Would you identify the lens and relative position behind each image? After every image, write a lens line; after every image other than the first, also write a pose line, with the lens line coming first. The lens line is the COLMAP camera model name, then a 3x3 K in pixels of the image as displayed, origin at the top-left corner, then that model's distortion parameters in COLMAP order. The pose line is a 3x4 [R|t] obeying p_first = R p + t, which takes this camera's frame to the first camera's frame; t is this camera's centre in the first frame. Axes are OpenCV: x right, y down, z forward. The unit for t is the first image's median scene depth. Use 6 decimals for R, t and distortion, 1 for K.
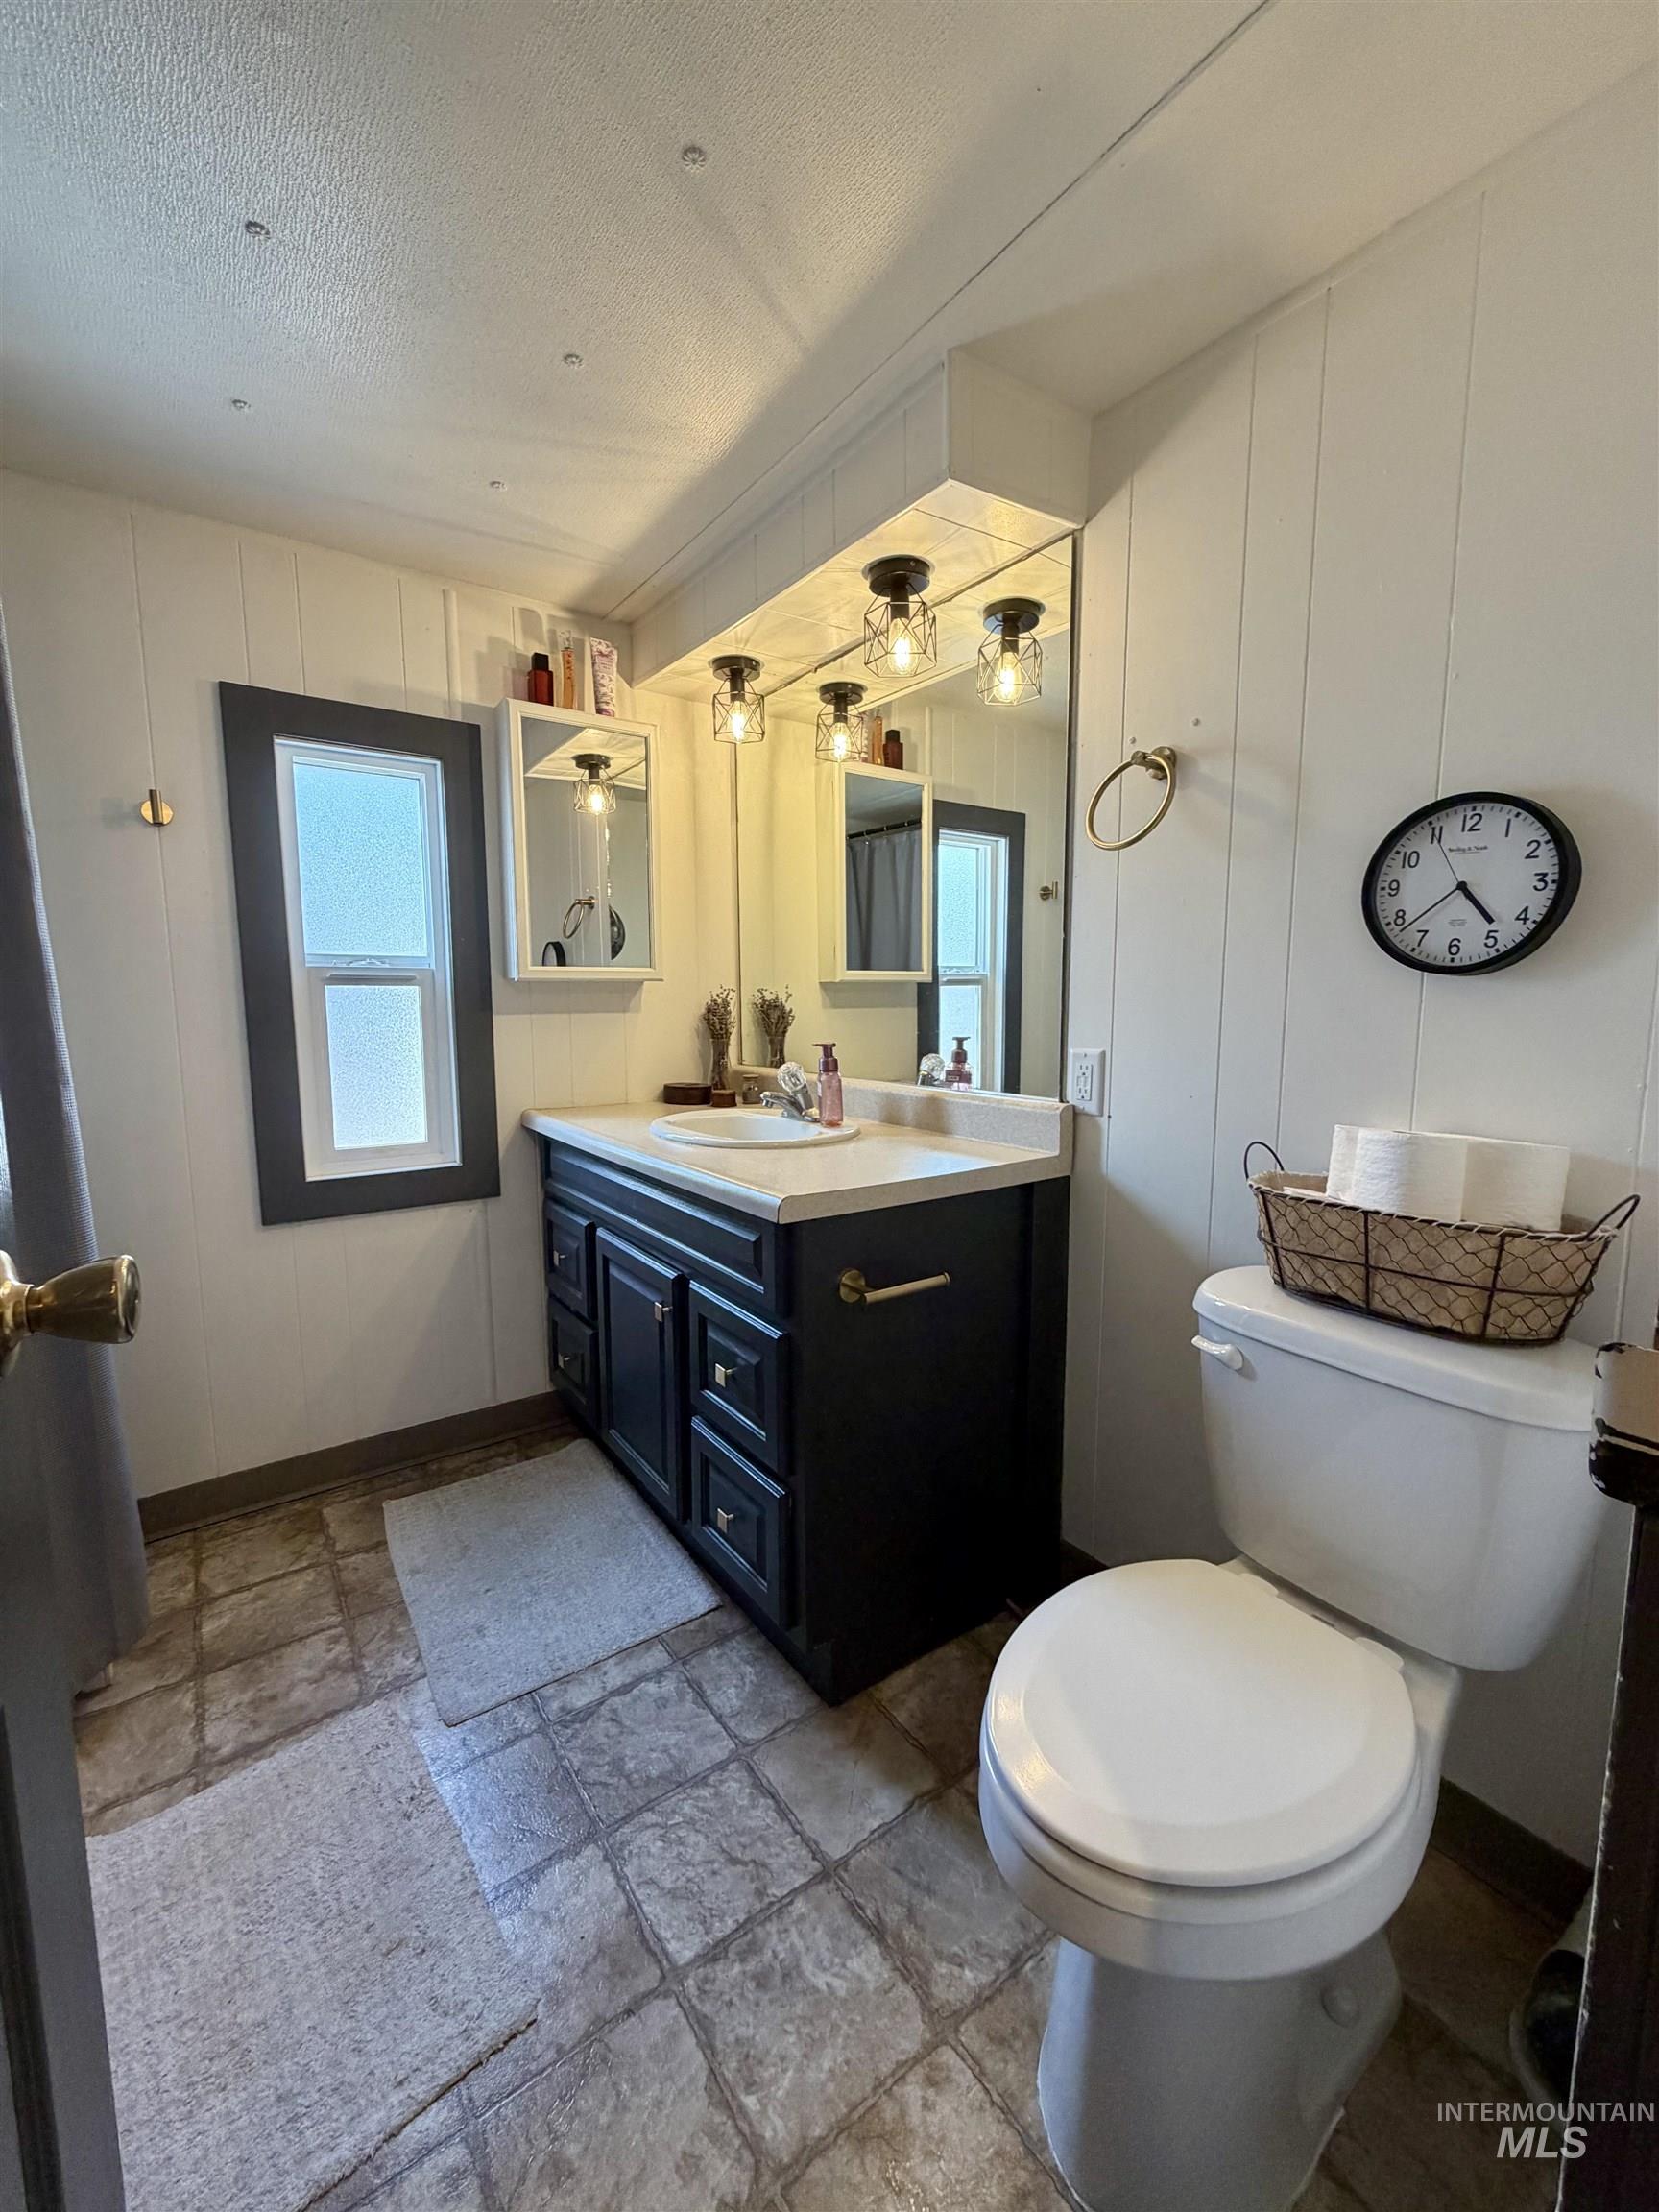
lens RADIAL K [[888.2, 0, 827.3], [0, 888.2, 1098.5], [0, 0, 1]] dist [0.001209, 0.000106]
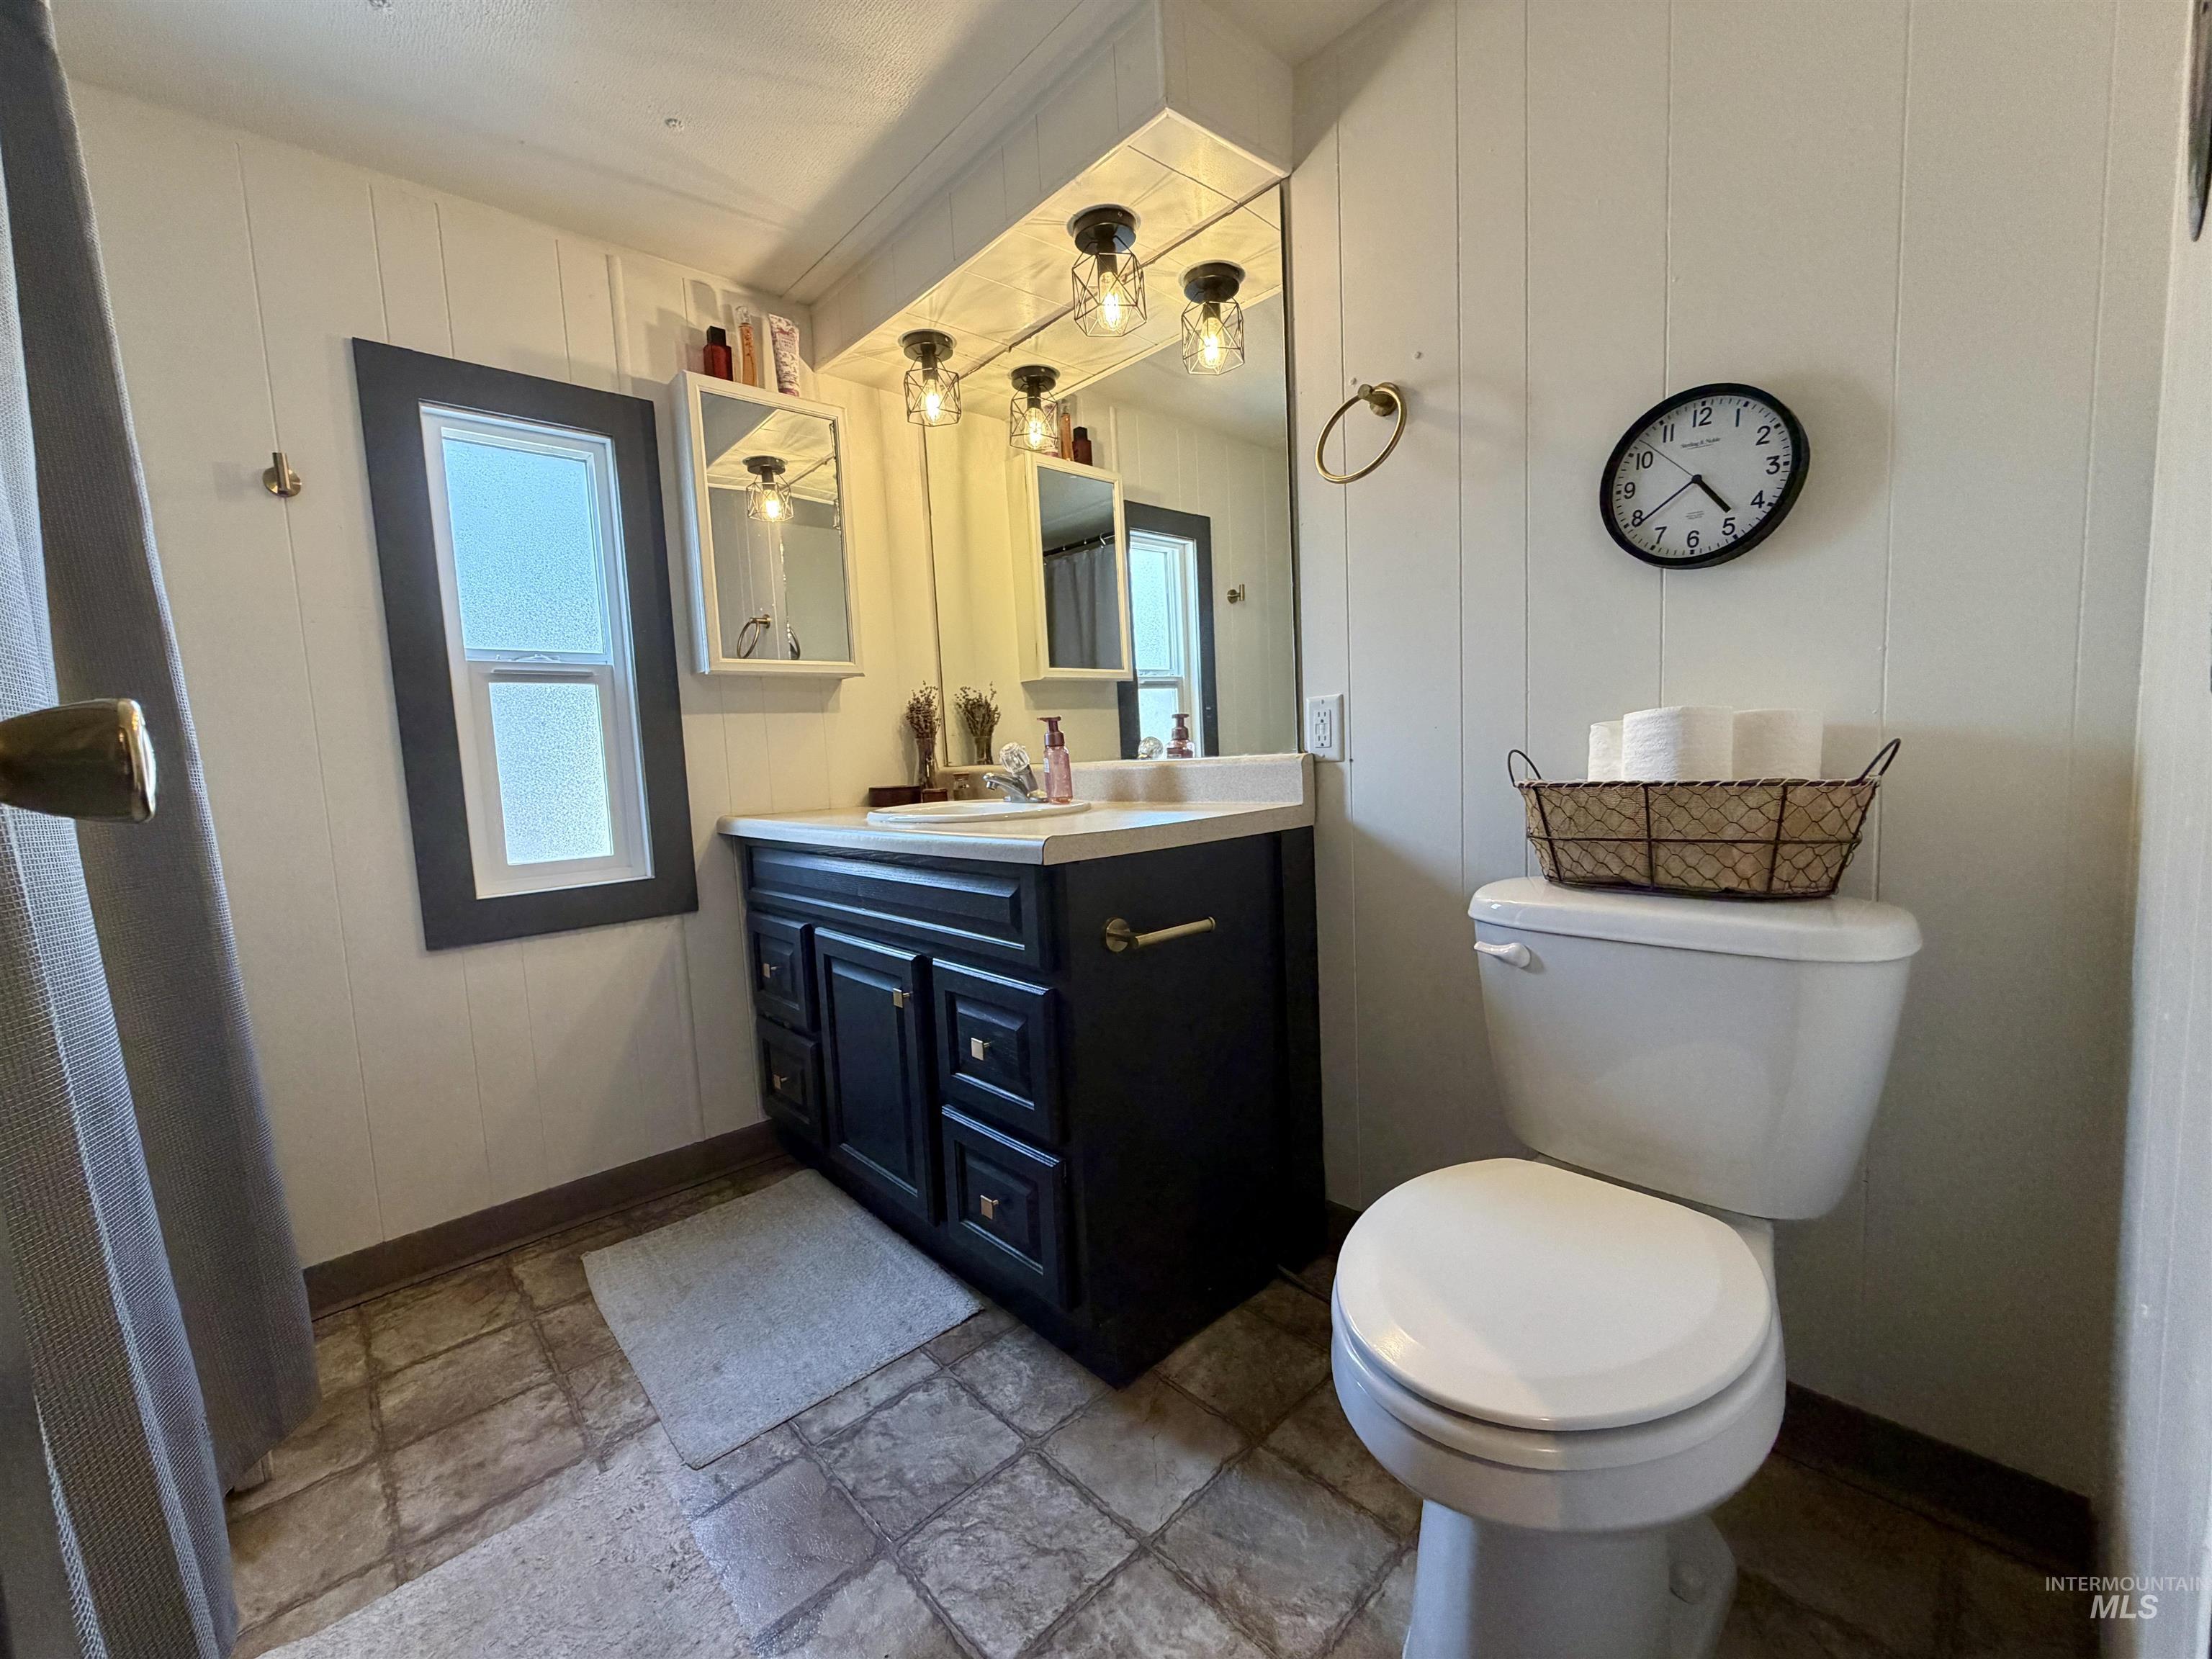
lens RADIAL K [[888.2, 0, 1100.8], [0, 888.2, 832.0], [0, 0, 1]] dist [0.001209, 0.000106]
pose [[0.991168, -0.057328, 0.119581, -0.080012], [0.060447, 0.997915, -0.022613, 0.099888], [-0.118035, 0.029641, 0.992567, 0.042850]]
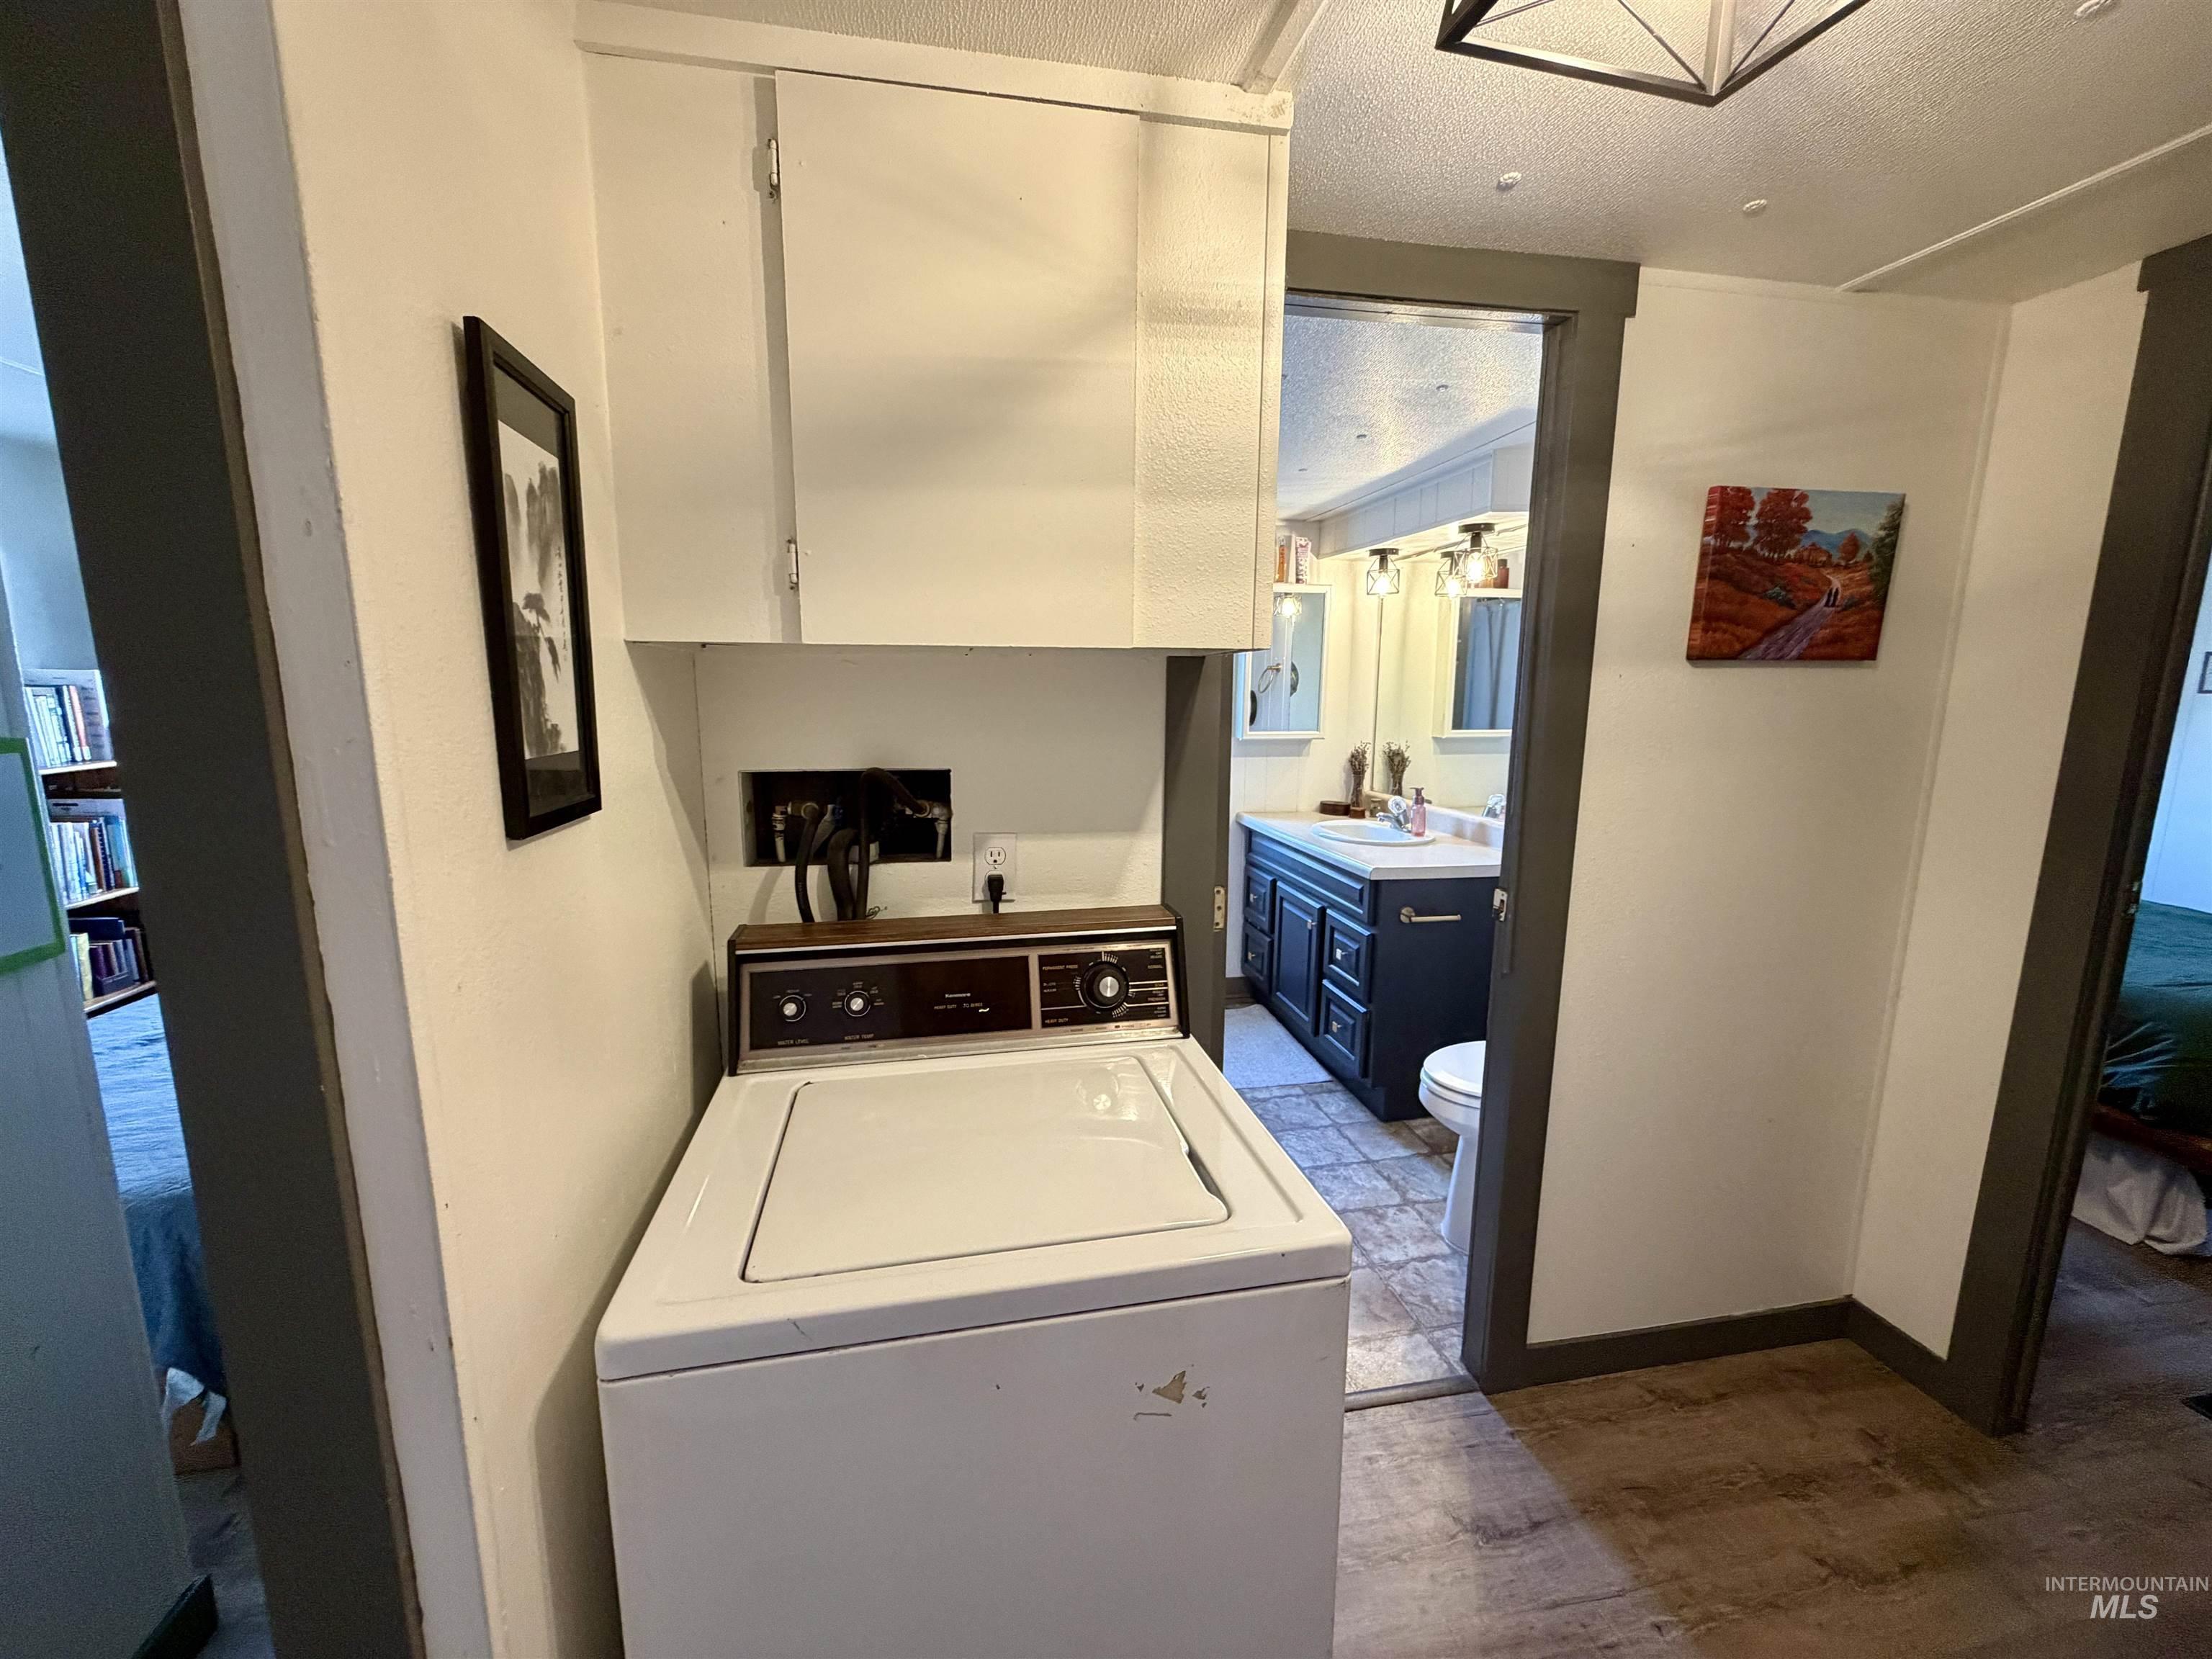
lens RADIAL K [[888.2, 0, 1100.8], [0, 888.2, 832.0], [0, 0, 1]] dist [0.001209, 0.000106]
pose [[0.911018, 0.077009, -0.405112, 0.162367], [-0.057879, 0.996562, 0.059280, -0.047950], [0.408284, -0.030558, 0.912343, -0.936915]]
